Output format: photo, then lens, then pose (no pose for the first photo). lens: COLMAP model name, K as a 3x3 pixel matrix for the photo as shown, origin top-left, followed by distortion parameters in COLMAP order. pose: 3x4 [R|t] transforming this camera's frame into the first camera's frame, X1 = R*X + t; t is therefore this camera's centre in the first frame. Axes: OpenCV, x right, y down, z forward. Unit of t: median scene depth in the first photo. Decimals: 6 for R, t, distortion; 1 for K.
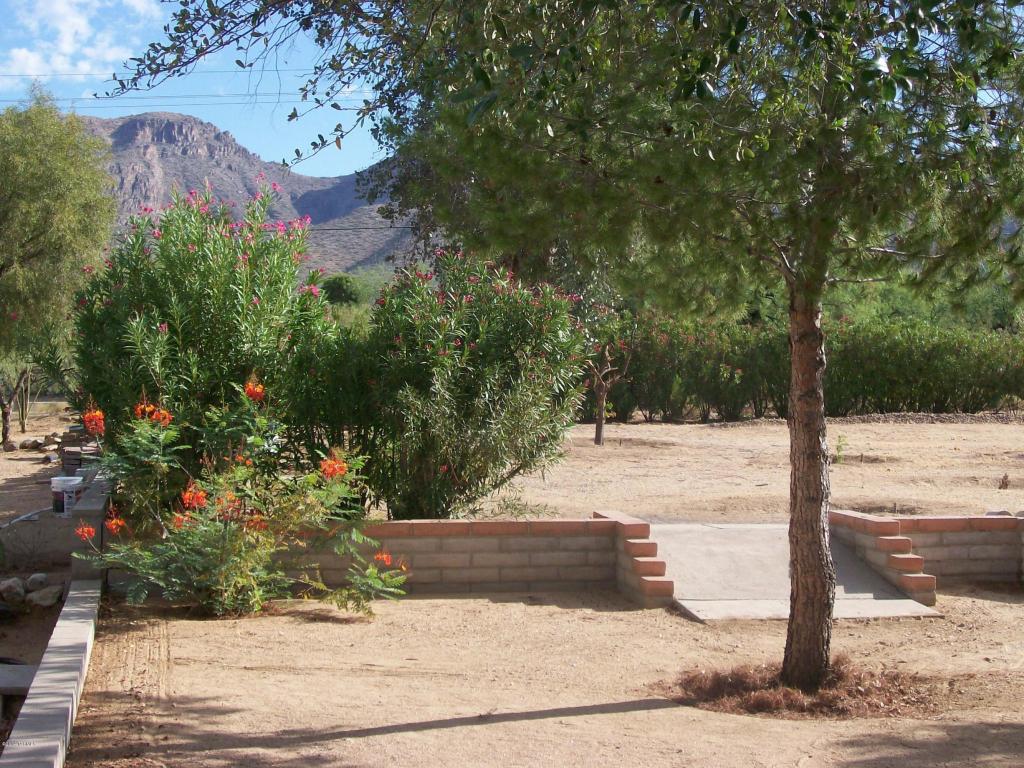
lens RADIAL K [[1660.6, 0, 512.0], [0, 1660.6, 384.0], [0, 0, 1]] dist [-0.088190, -0.068462]
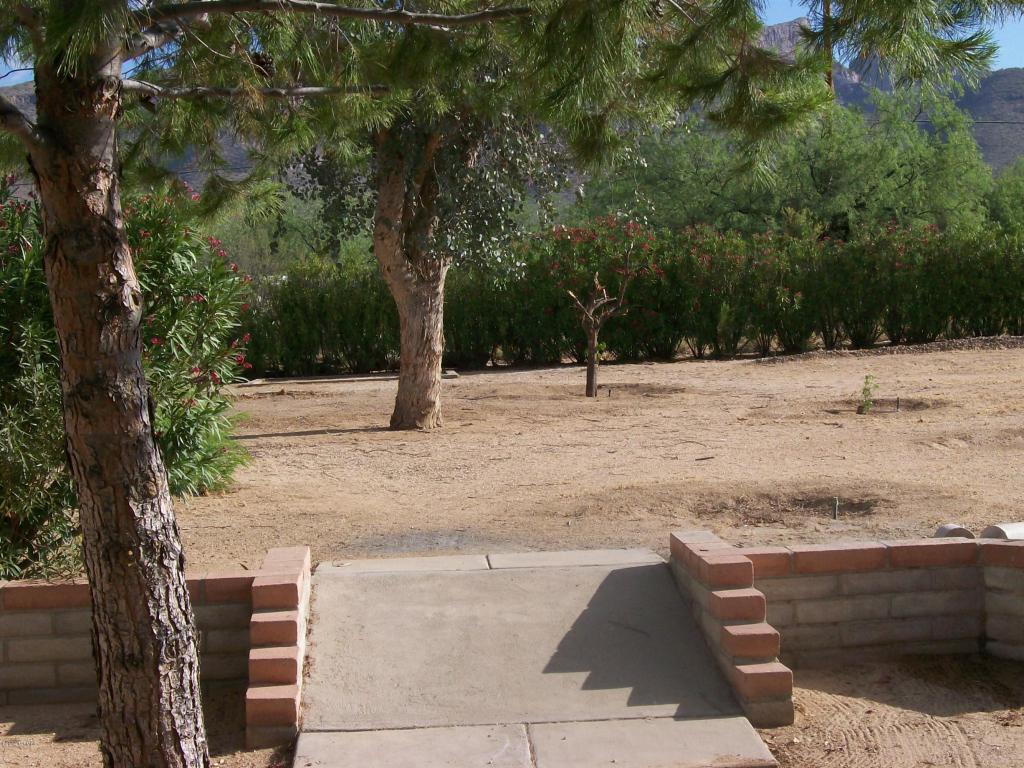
lens RADIAL K [[1660.6, 0, 512.0], [0, 1660.6, 384.0], [0, 0, 1]] dist [-0.088190, -0.068462]
pose [[0.994371, -0.040481, -0.097913, 0.107325], [0.044464, 0.998256, 0.038840, -0.002010], [0.096170, -0.042975, 0.994437, 0.216969]]
